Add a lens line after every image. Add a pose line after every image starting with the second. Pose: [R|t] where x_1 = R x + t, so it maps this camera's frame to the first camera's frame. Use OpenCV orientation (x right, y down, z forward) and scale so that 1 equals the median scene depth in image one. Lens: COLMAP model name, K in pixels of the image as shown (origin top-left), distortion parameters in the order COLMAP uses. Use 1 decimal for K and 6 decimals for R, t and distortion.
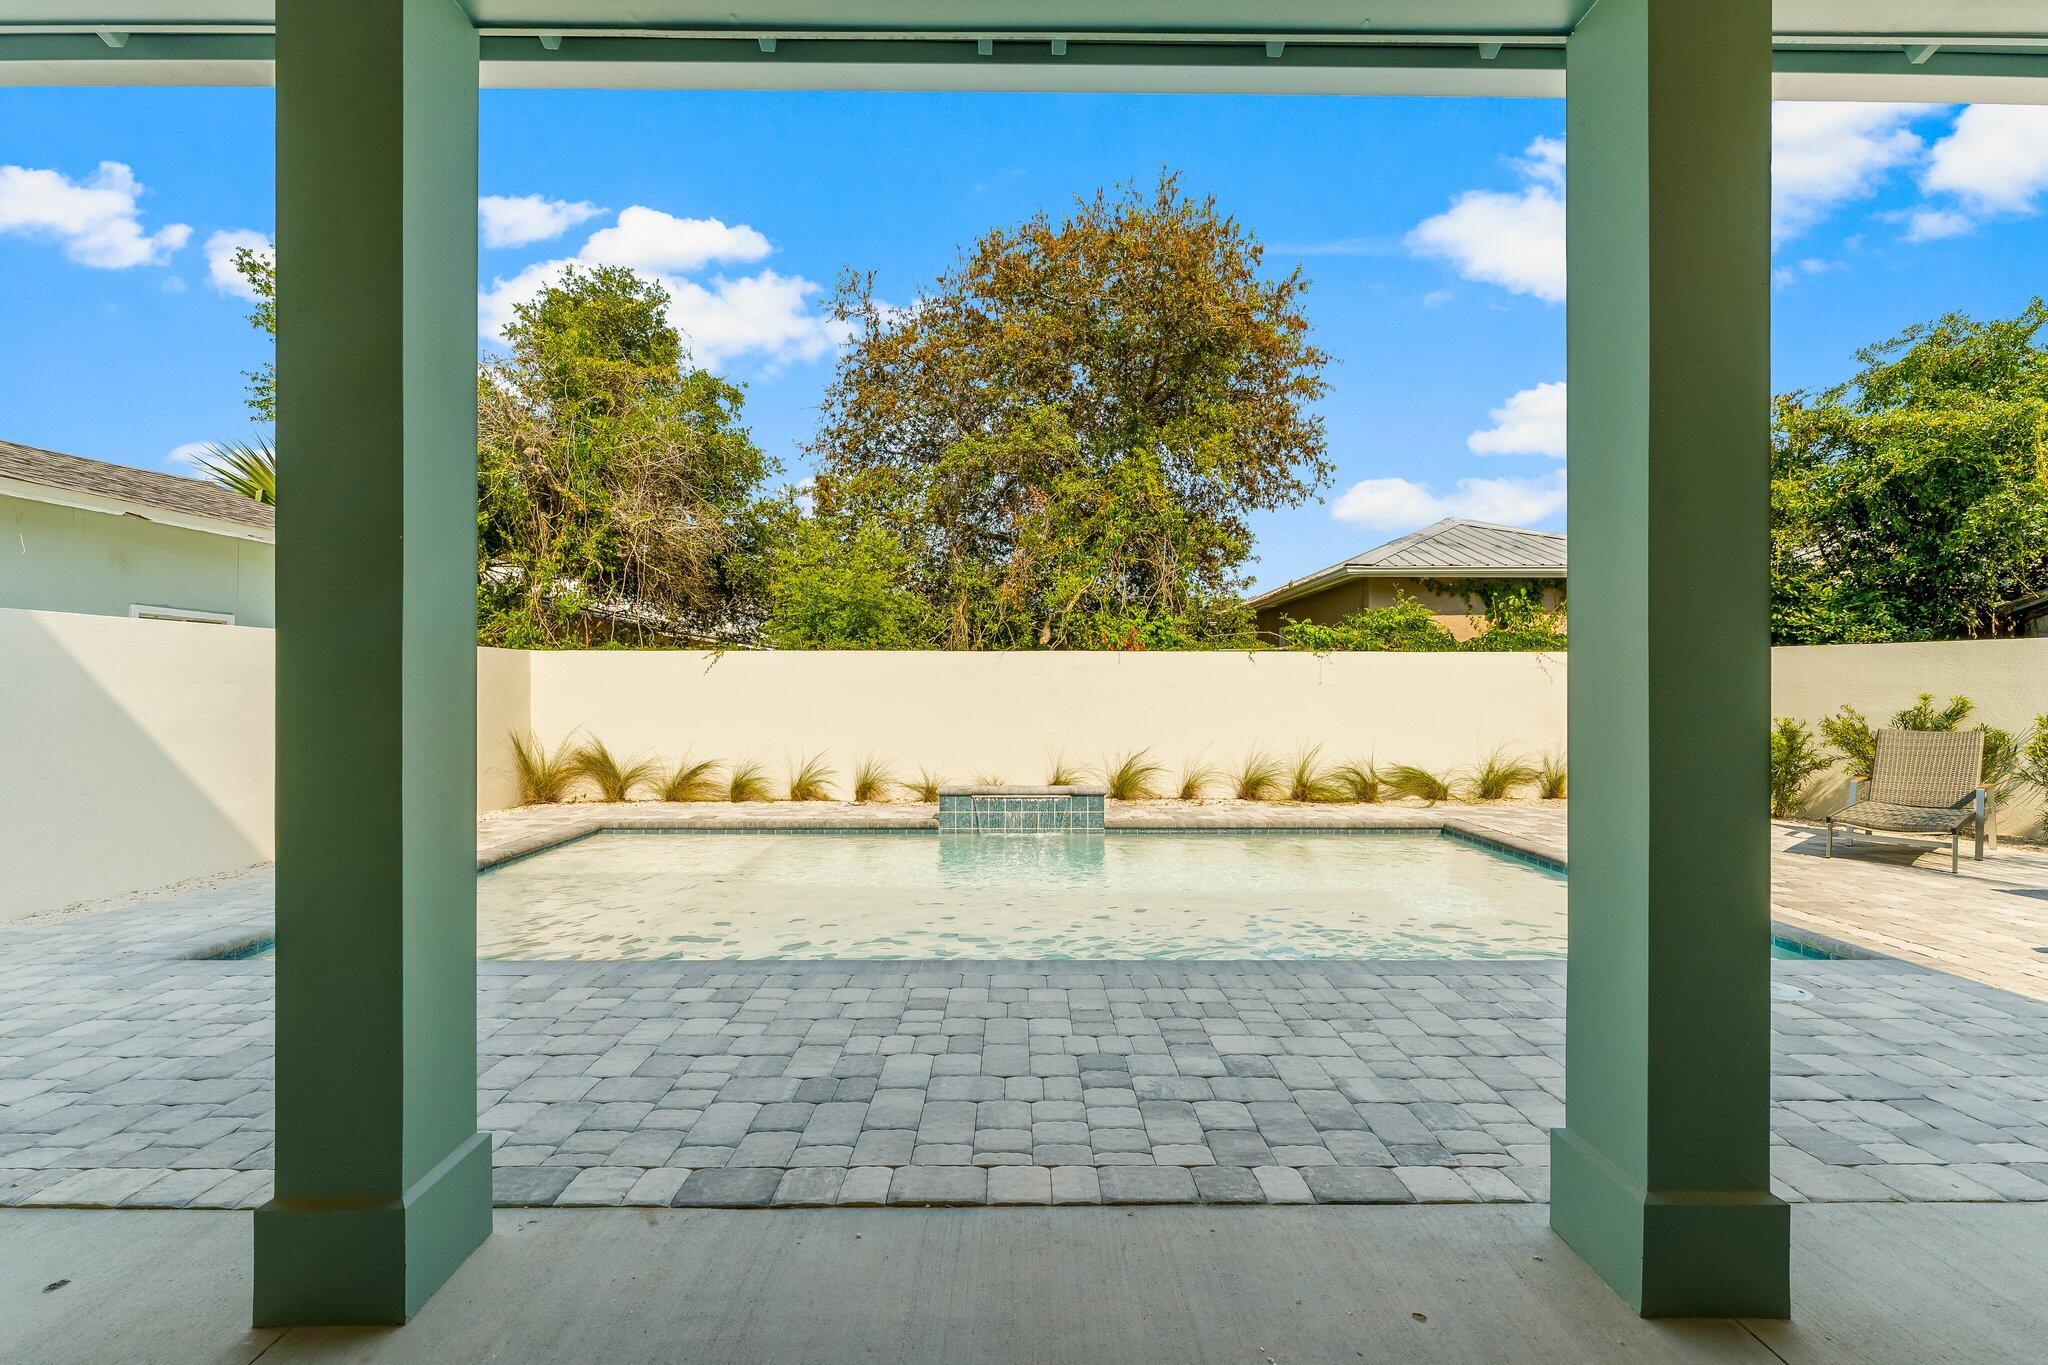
lens RADIAL K [[846.7, 0, 1025.7], [0, 846.7, 679.8], [0, 0, 1]] dist [0.003008, -0.000757]
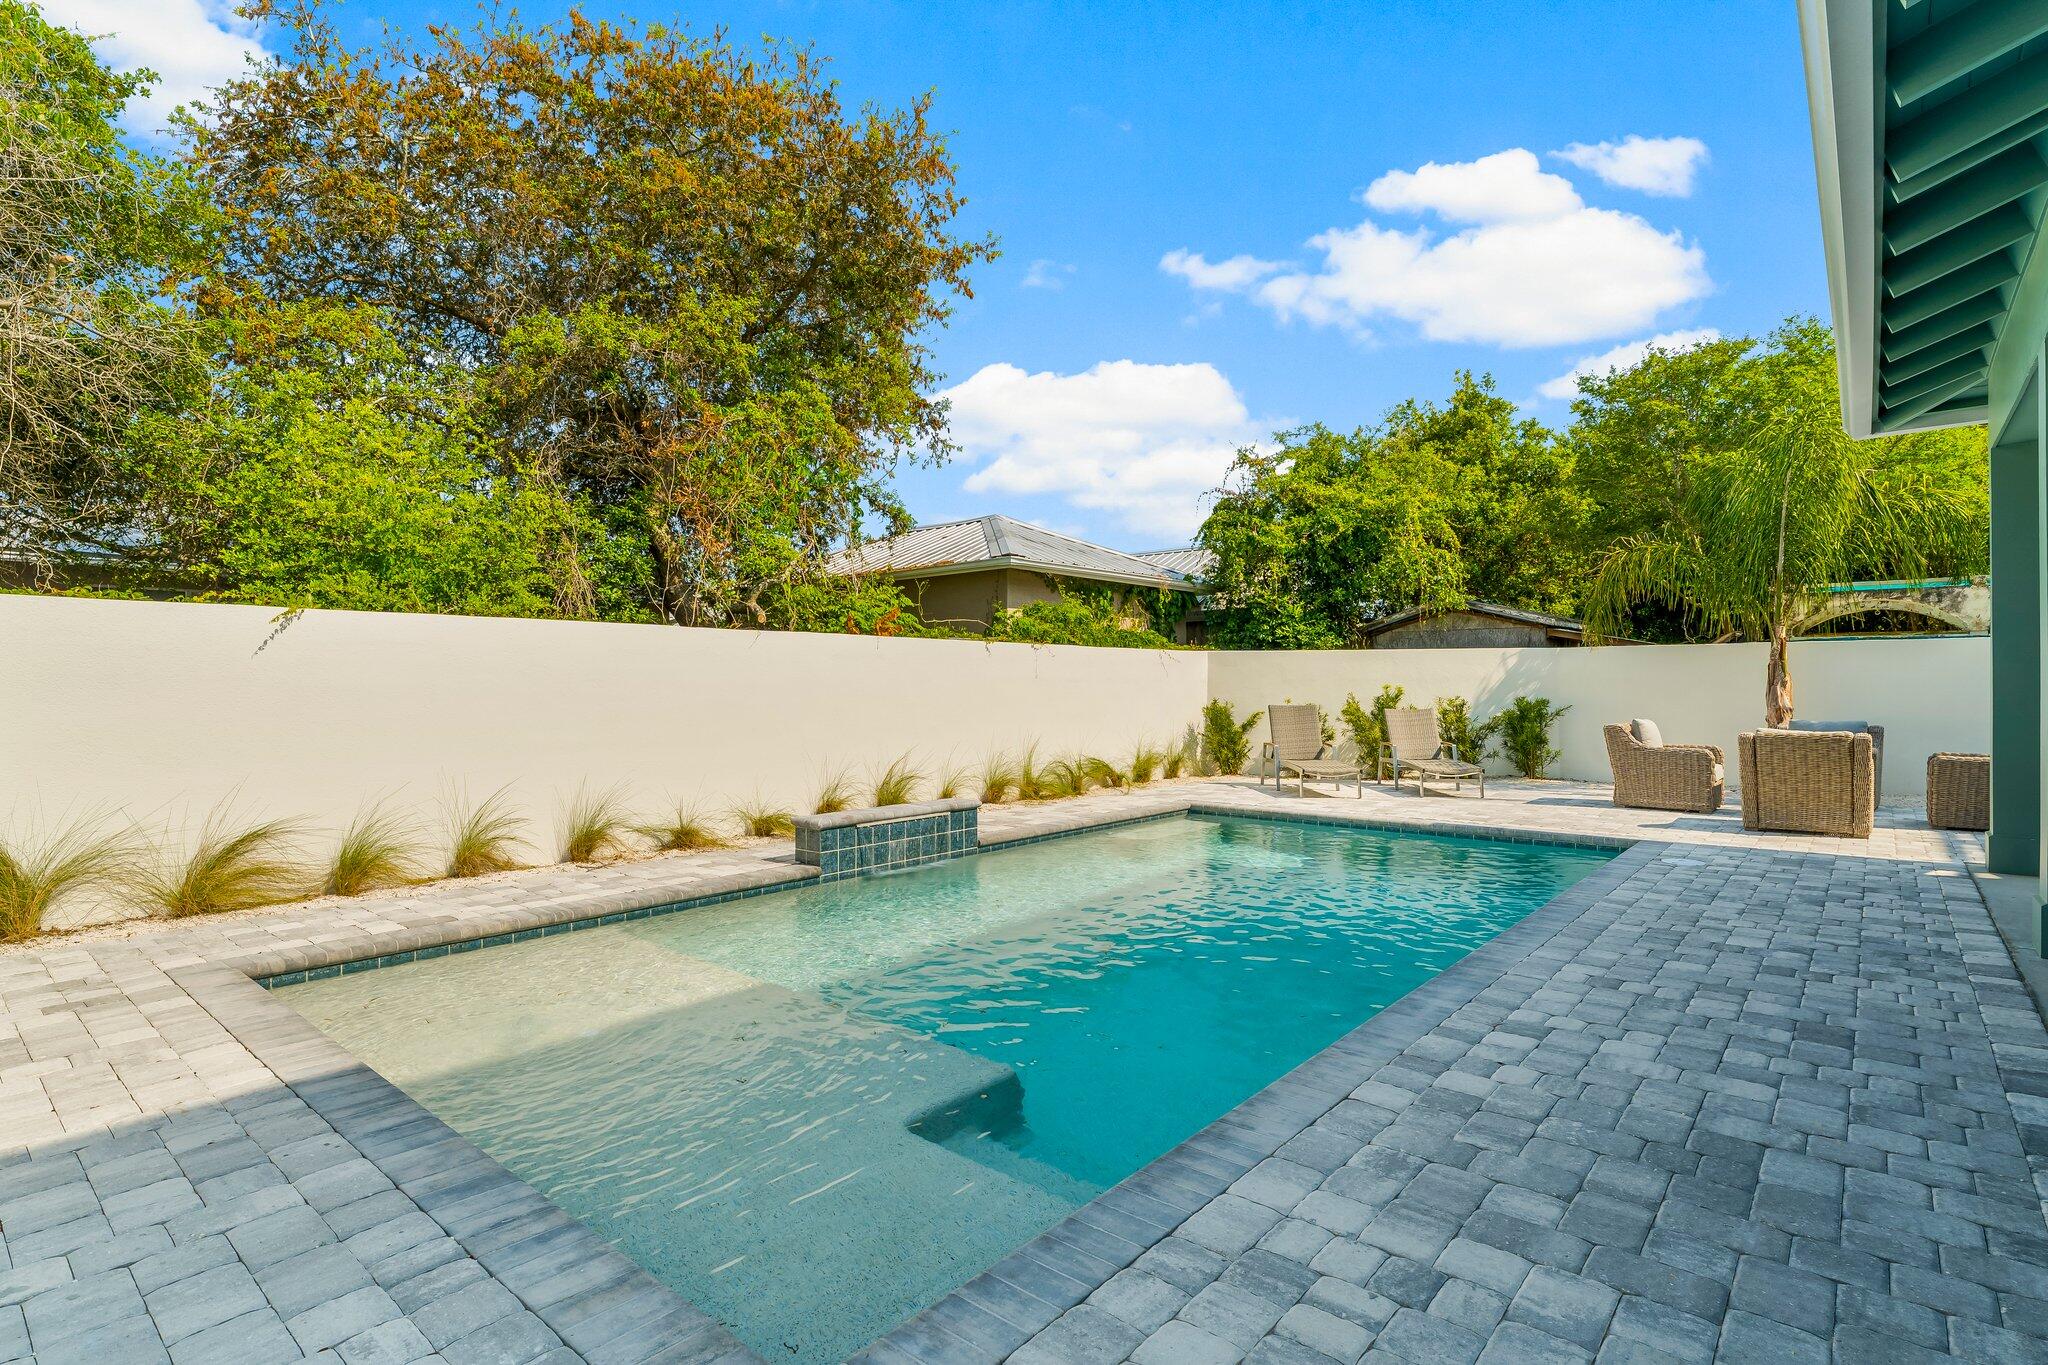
lens RADIAL K [[984.7, 0, 1033.3], [0, 984.7, 698.4], [0, 0, 1]] dist [-0.011544, 0.003027]
pose [[0.664104, -0.014679, 0.747496, -0.521151], [-0.002875, 0.999750, 0.022188, 0.003047], [-0.747634, -0.016884, 0.663896, 0.256491]]
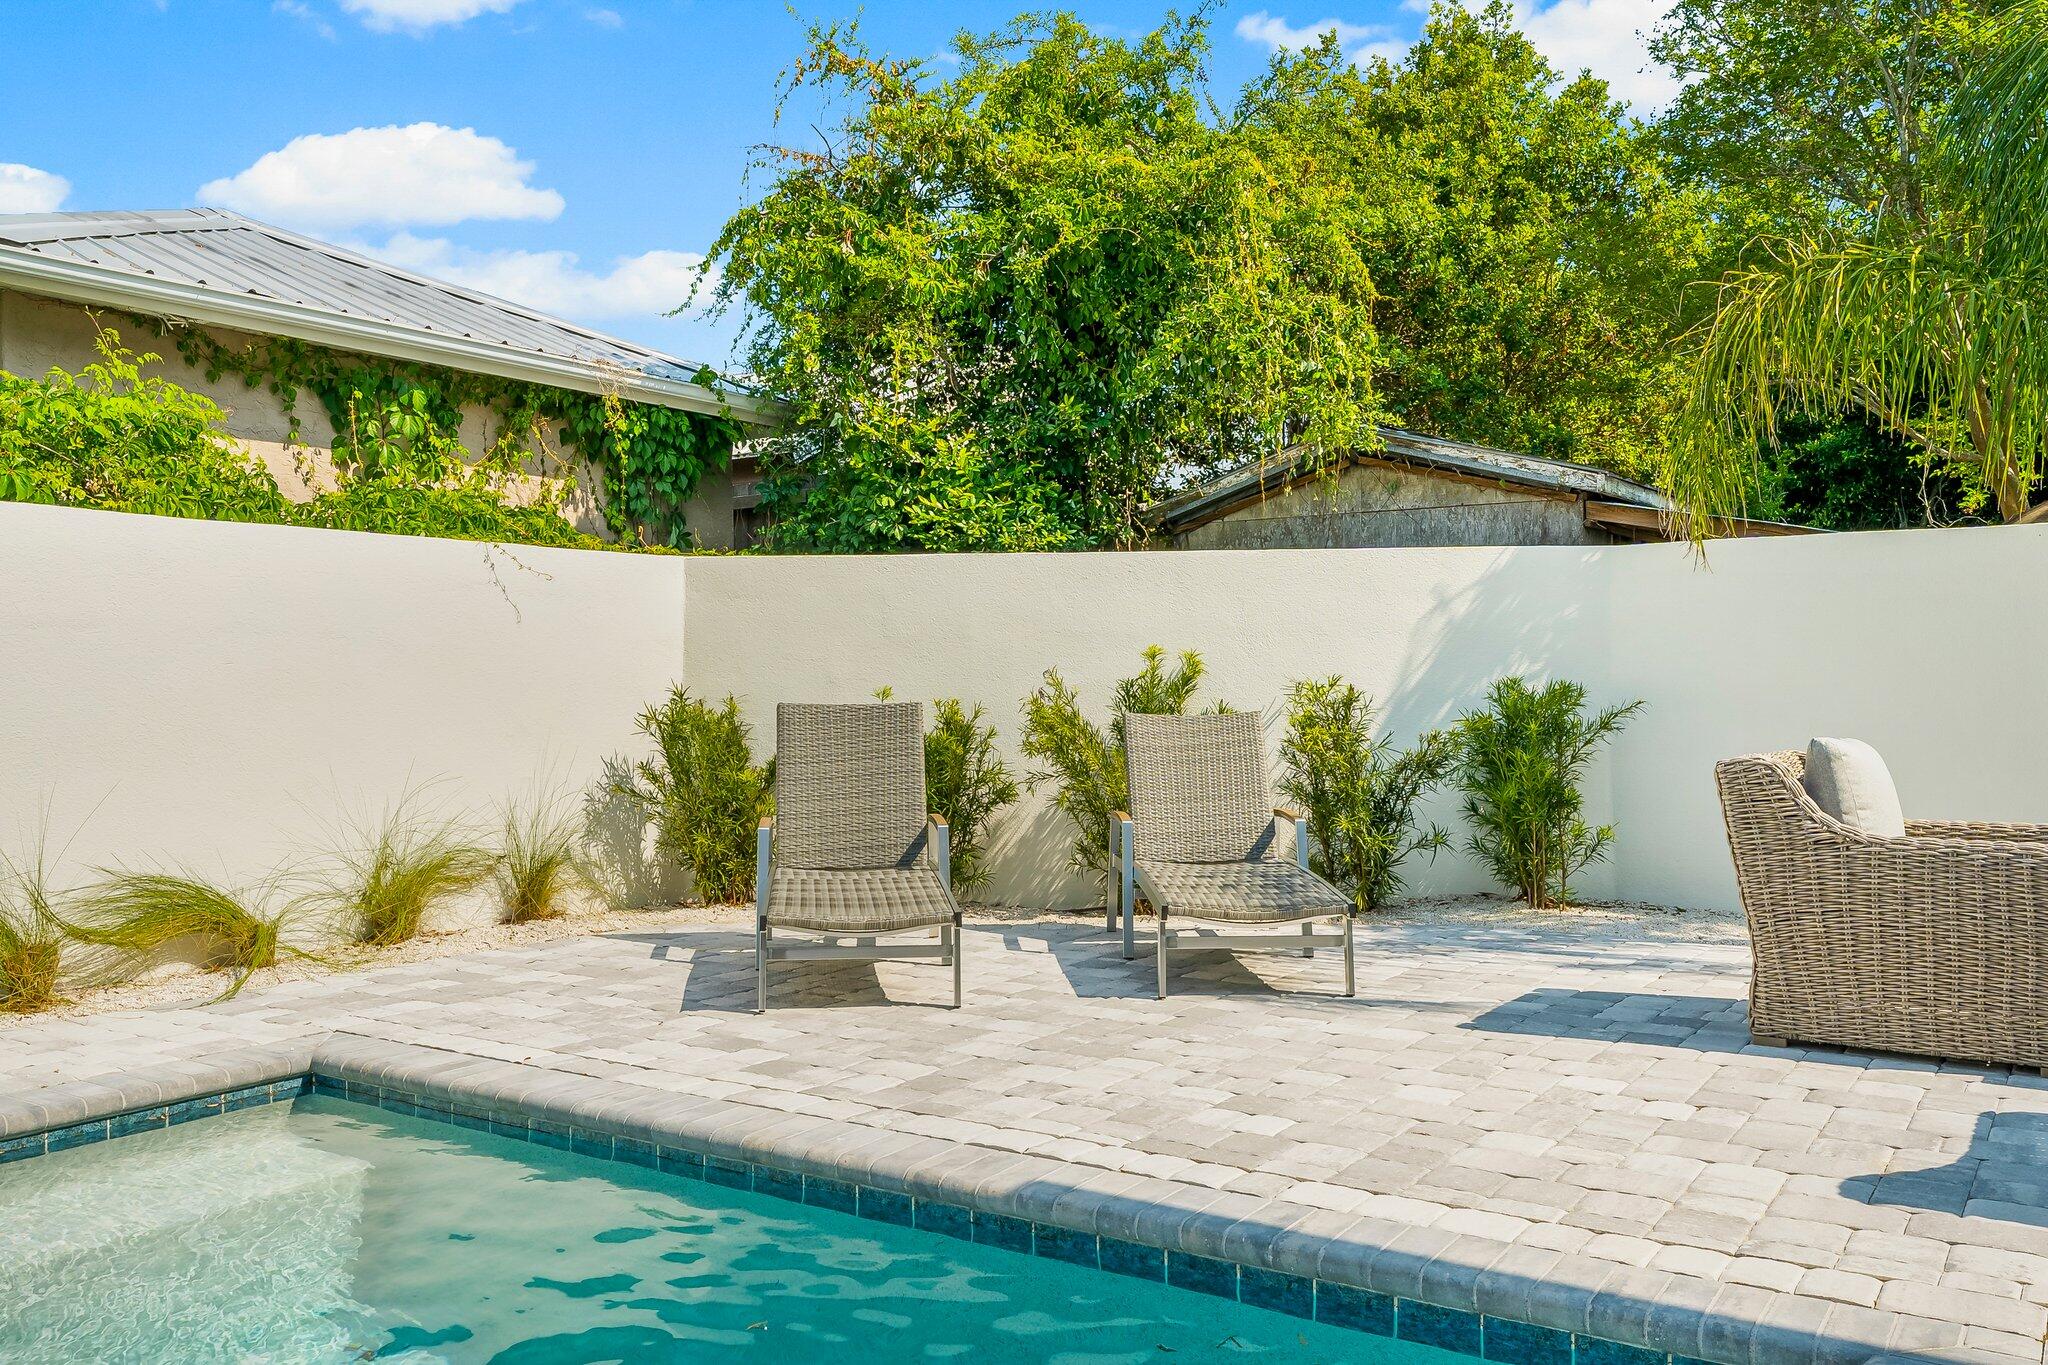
lens RADIAL K [[1670.1, 0, 1036.5], [0, 1670.1, 702.6], [0, 0, 1]] dist [0.005855, -0.003227]
pose [[0.564966, -0.015627, 0.824966, 0.123431], [-0.000539, 0.999813, 0.019309, 0.025333], [-0.825114, -0.011353, 0.564852, 0.377994]]
